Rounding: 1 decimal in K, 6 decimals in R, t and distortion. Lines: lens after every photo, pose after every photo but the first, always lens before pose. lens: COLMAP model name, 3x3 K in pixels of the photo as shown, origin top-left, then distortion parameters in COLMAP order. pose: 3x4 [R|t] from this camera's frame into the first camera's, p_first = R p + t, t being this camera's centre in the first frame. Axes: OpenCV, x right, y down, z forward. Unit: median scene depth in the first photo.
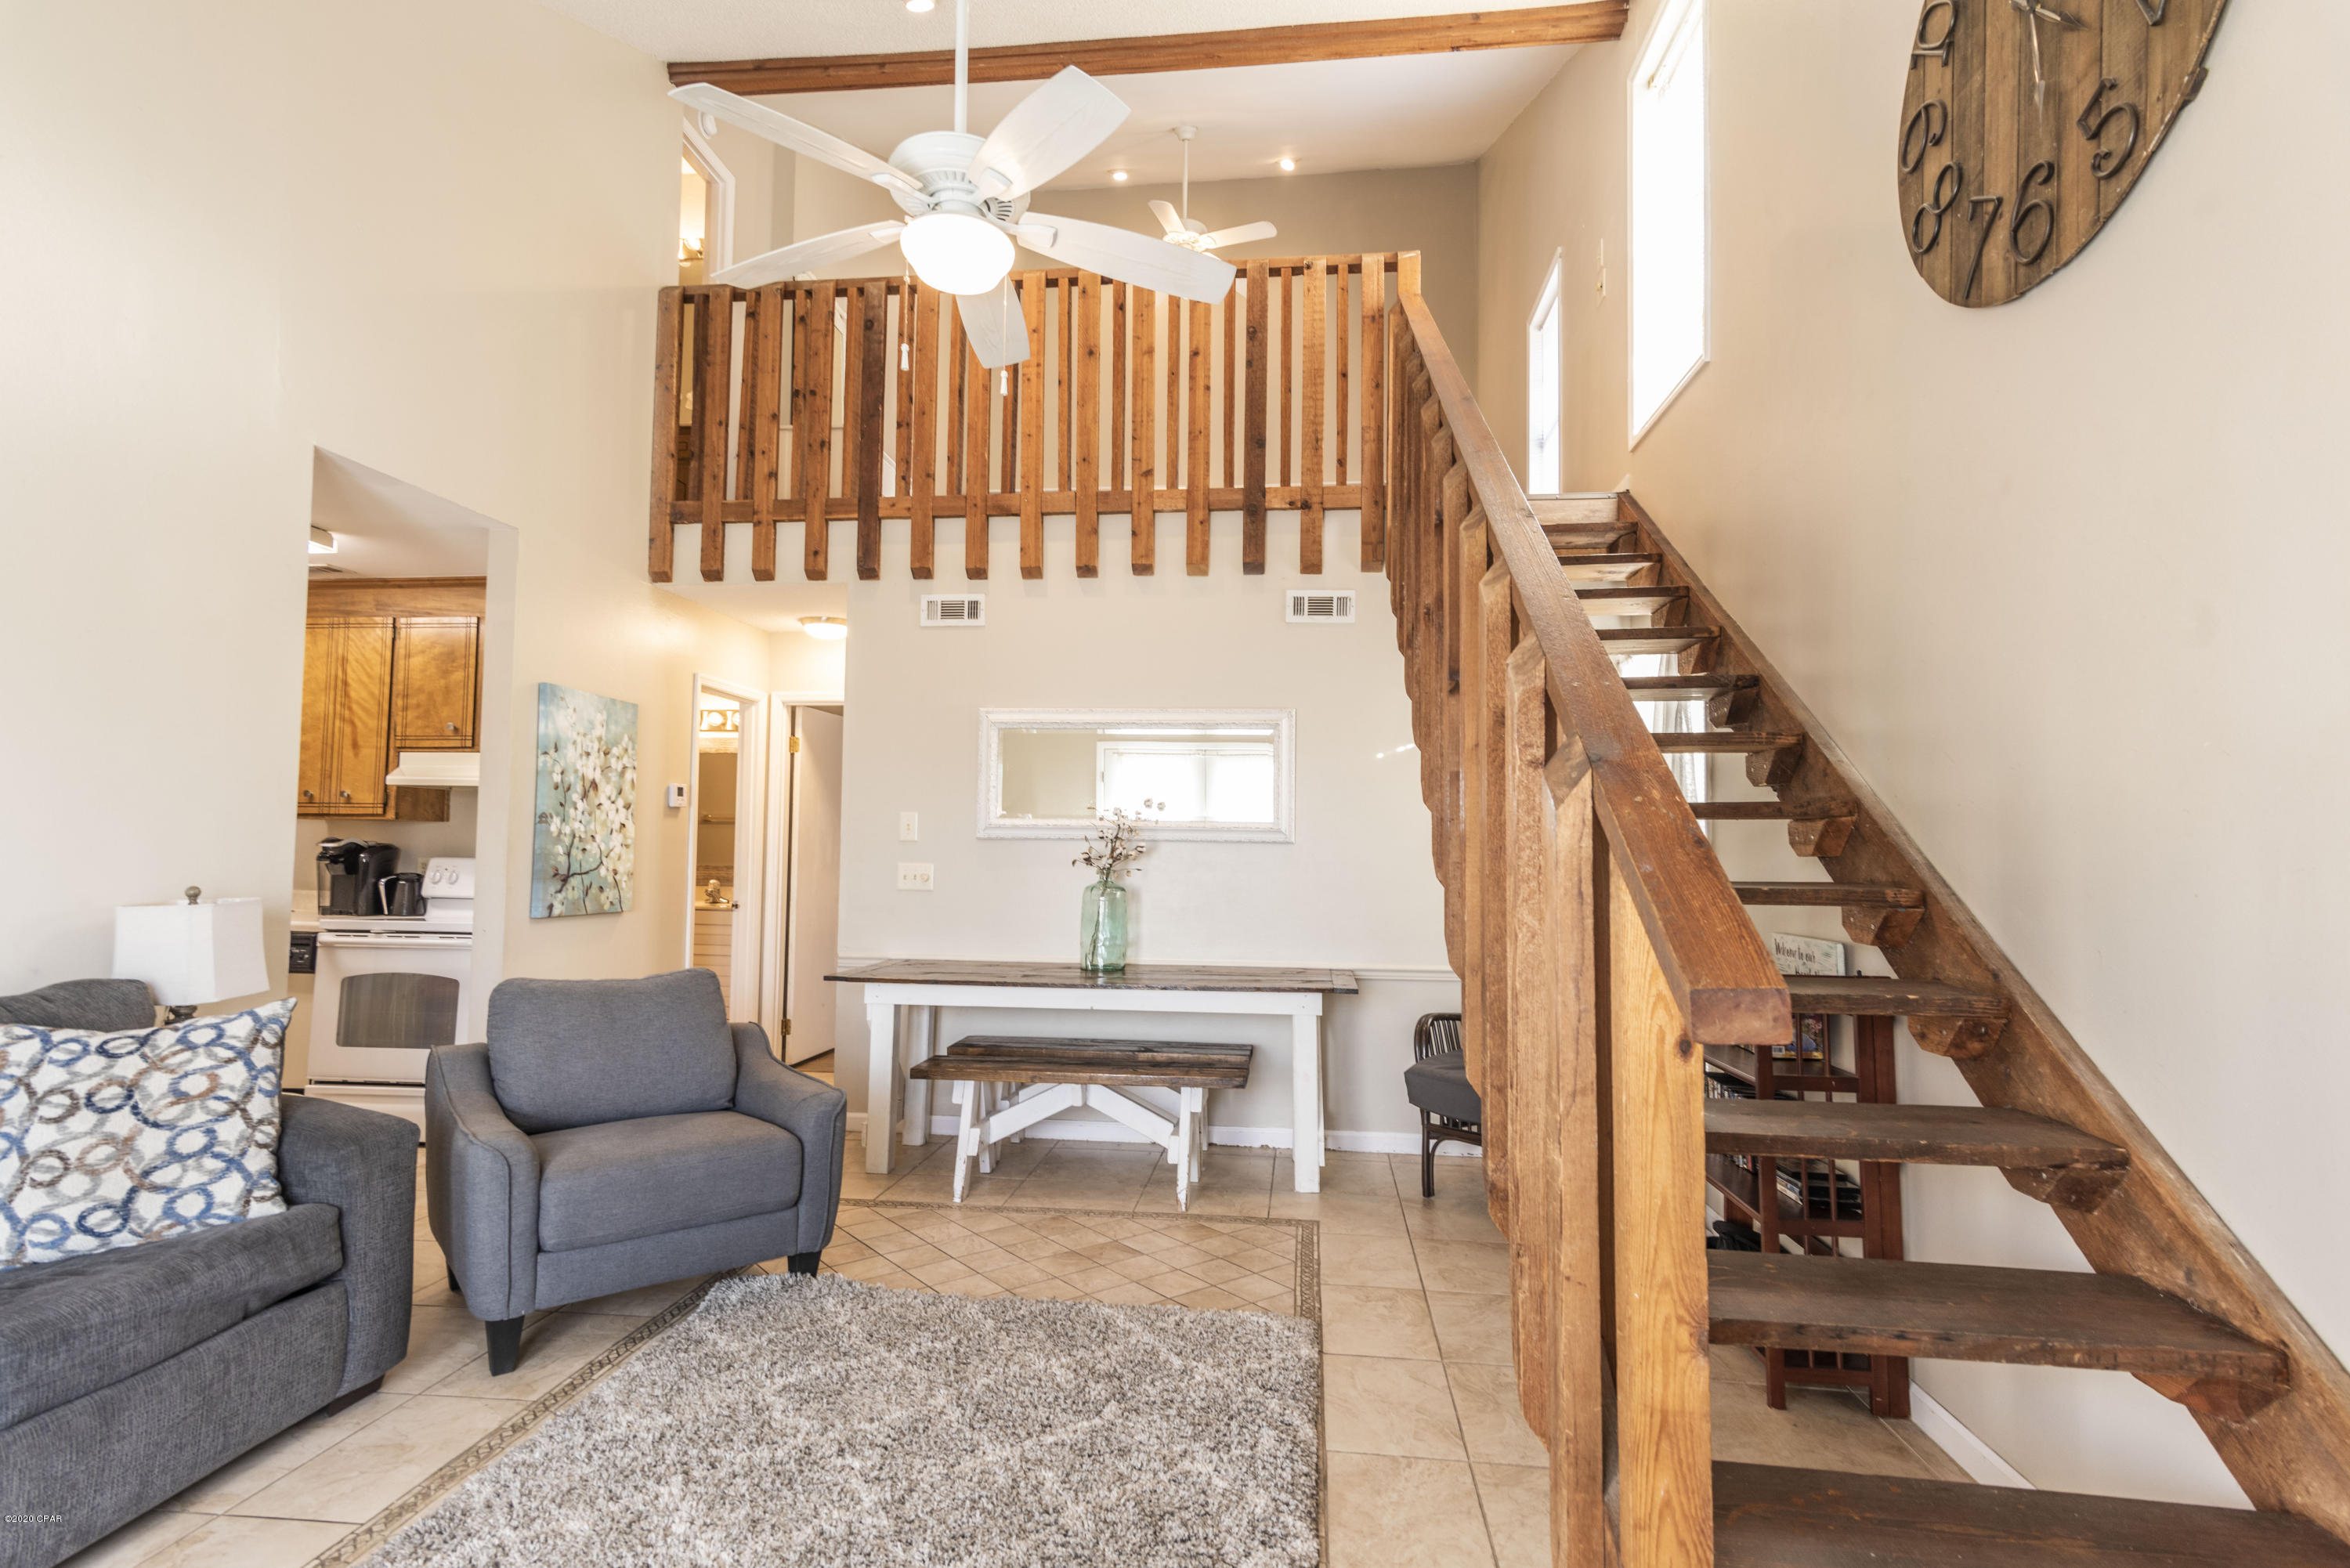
lens RADIAL K [[1145.2, 0, 1175.0], [0, 1145.2, 784.0], [0, 0, 1]] dist [0.017789, -0.000729]
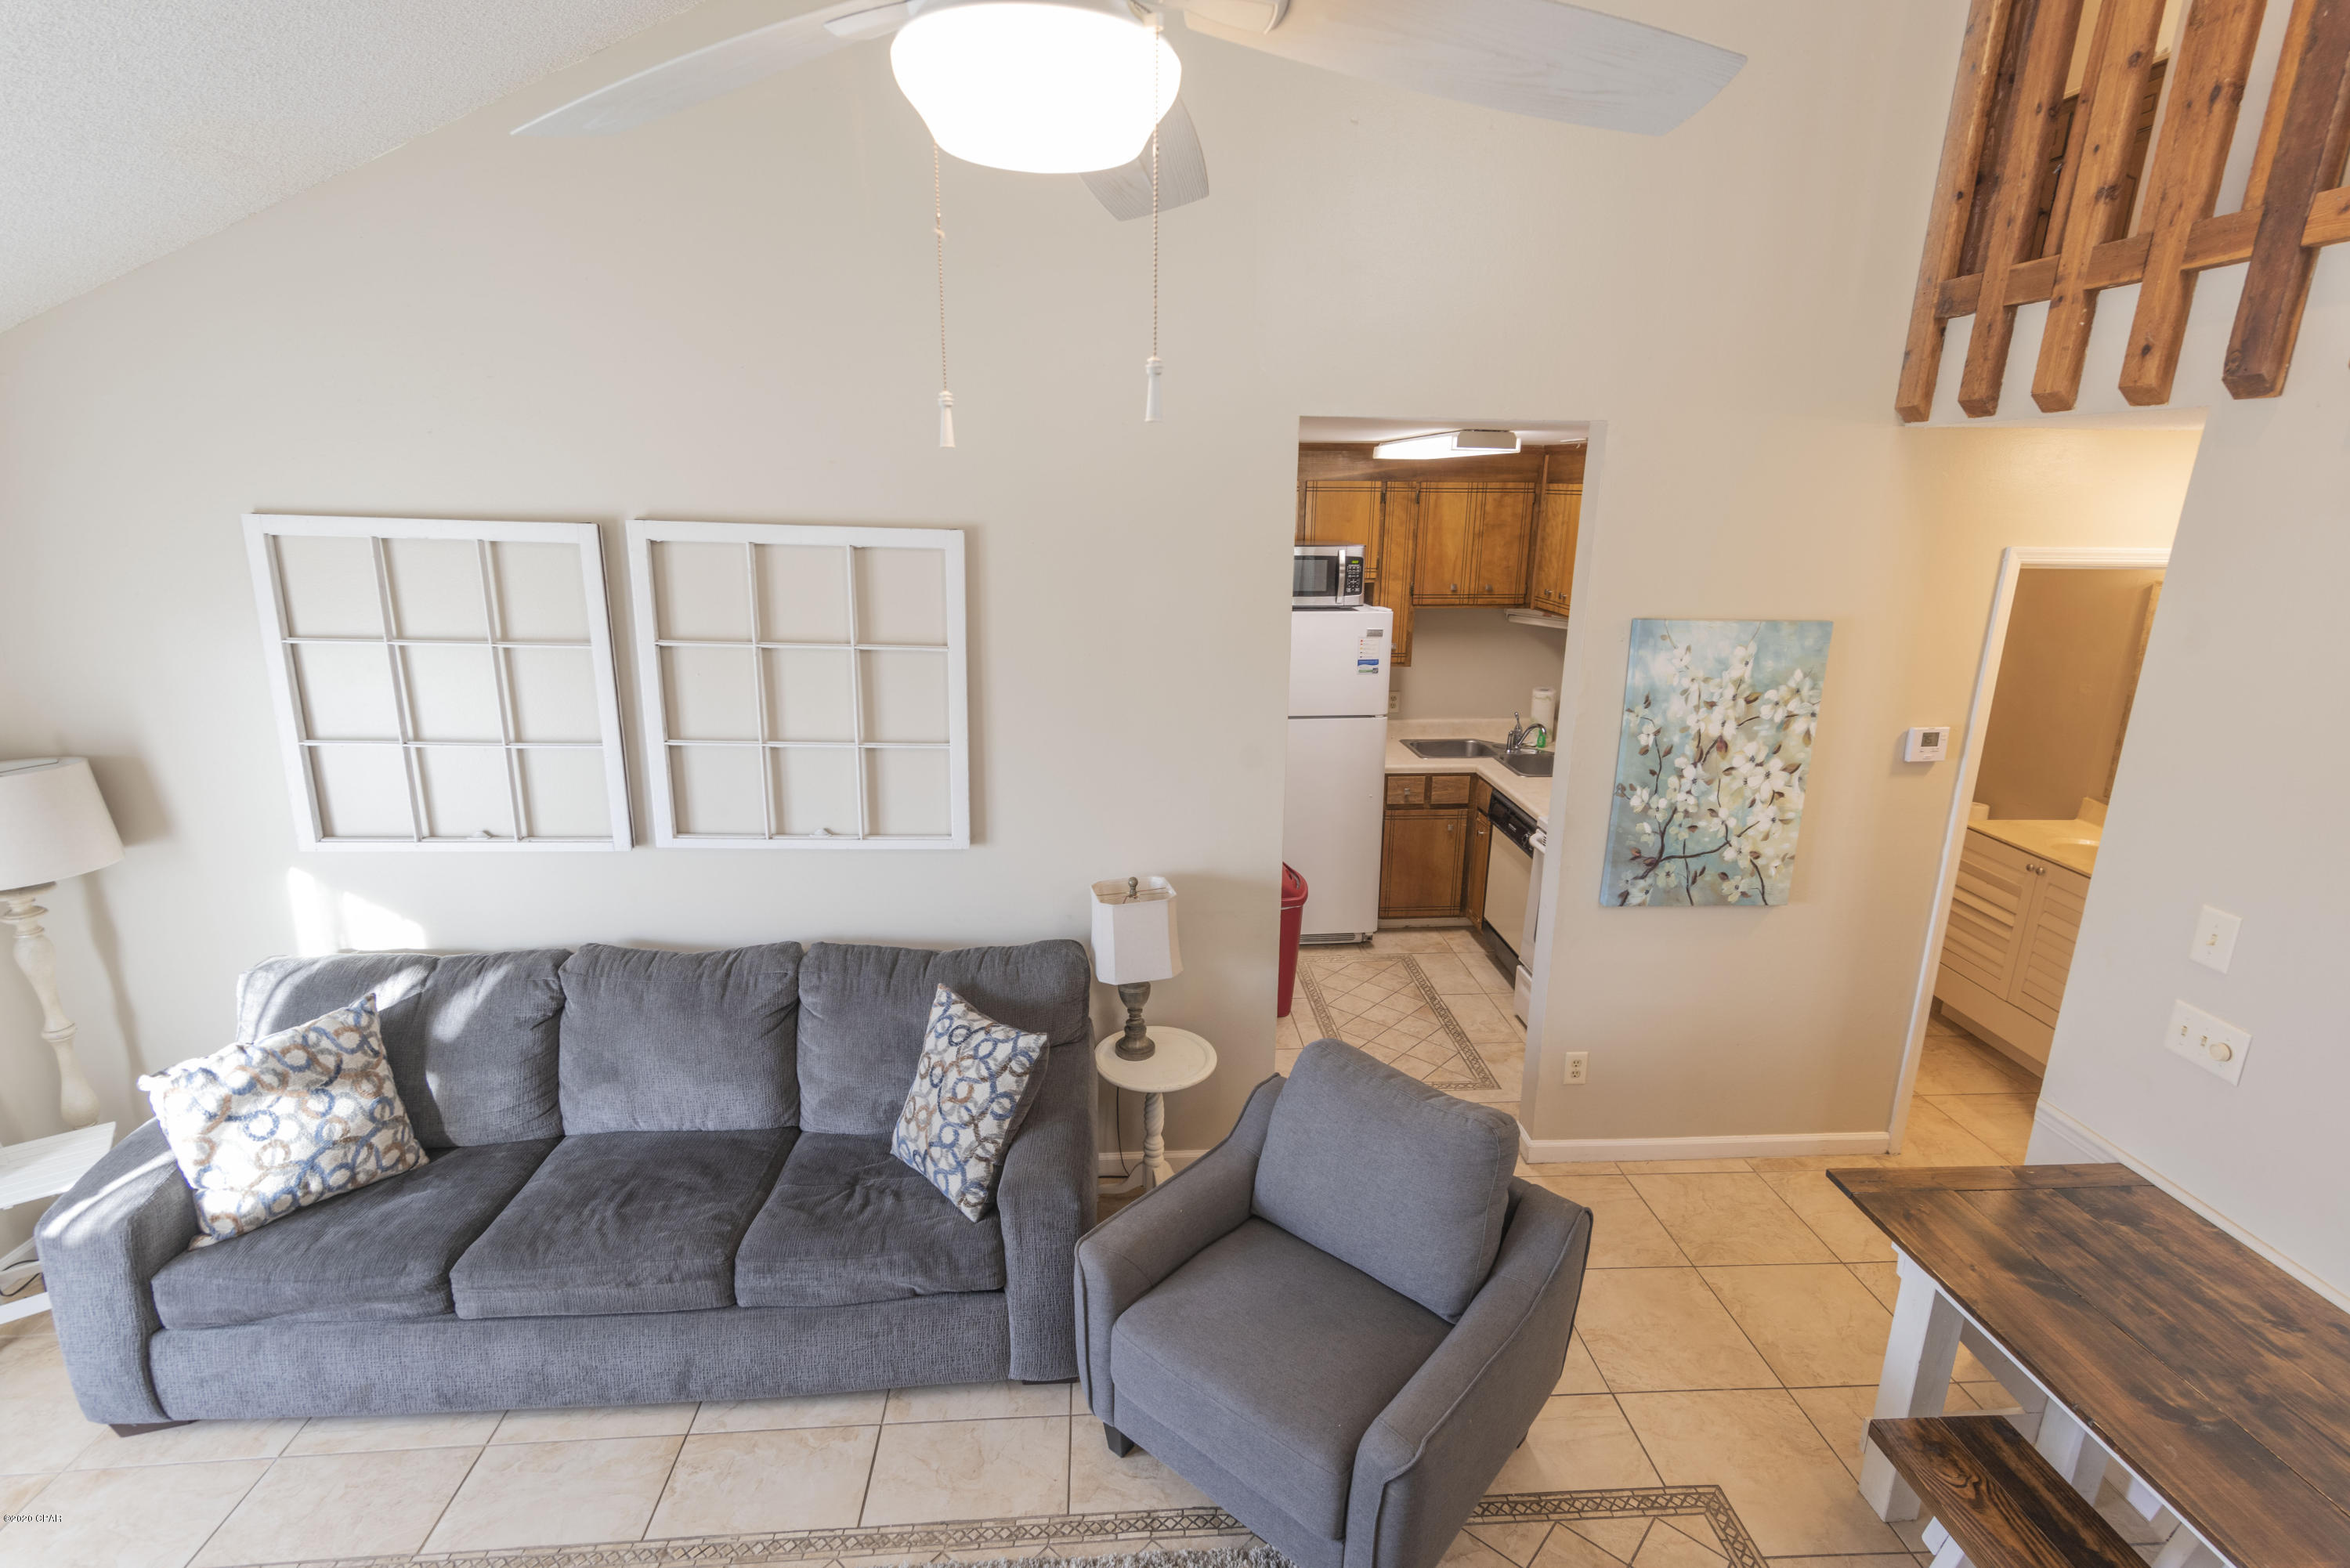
lens RADIAL K [[1134.1, 0, 1175.0], [0, 1134.1, 784.0], [0, 0, 1]] dist [0.017190, 0.000611]
pose [[0.186424, 0.245199, -0.951380, 0.144784], [0.046137, 0.965103, 0.257776, -0.188875], [0.981386, -0.091949, 0.168605, 0.547696]]
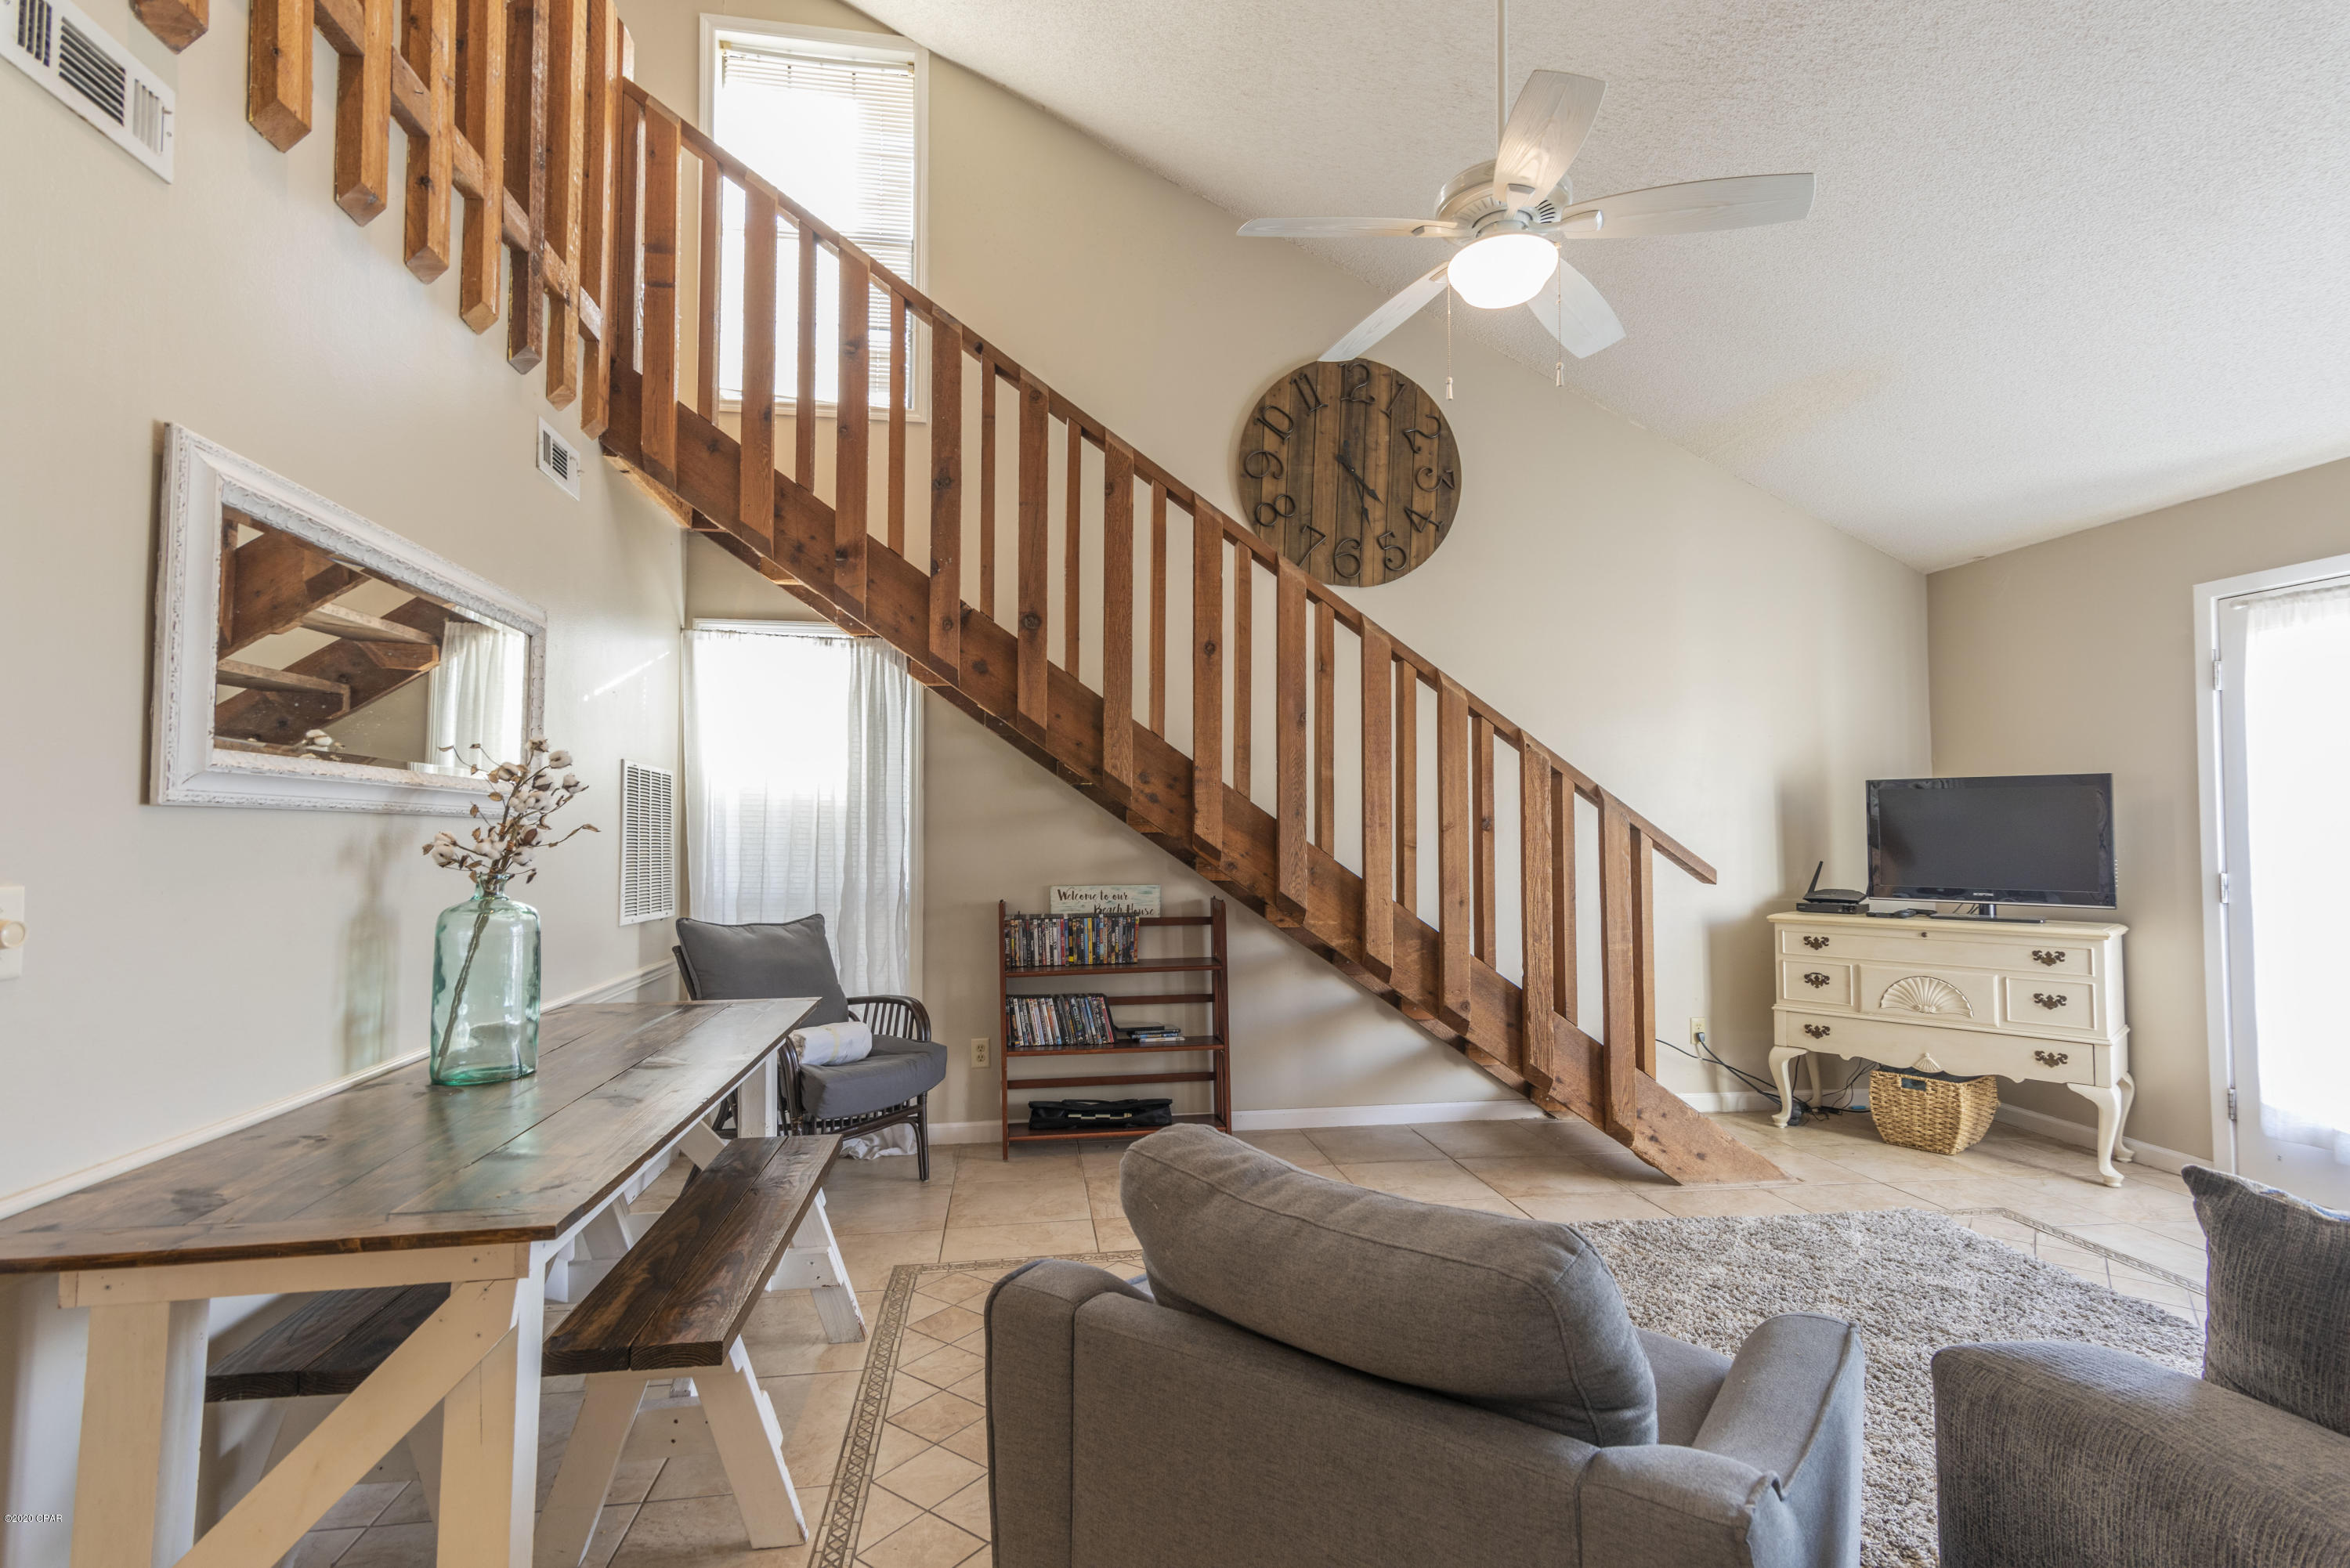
lens RADIAL K [[1134.1, 0, 1175.0], [0, 1134.1, 784.0], [0, 0, 1]] dist [0.017190, 0.000611]
pose [[-0.249254, 0.029394, 0.967992, -0.634983], [-0.059191, 0.997208, -0.045522, 0.043518], [-0.966628, -0.068643, -0.246818, 0.871583]]
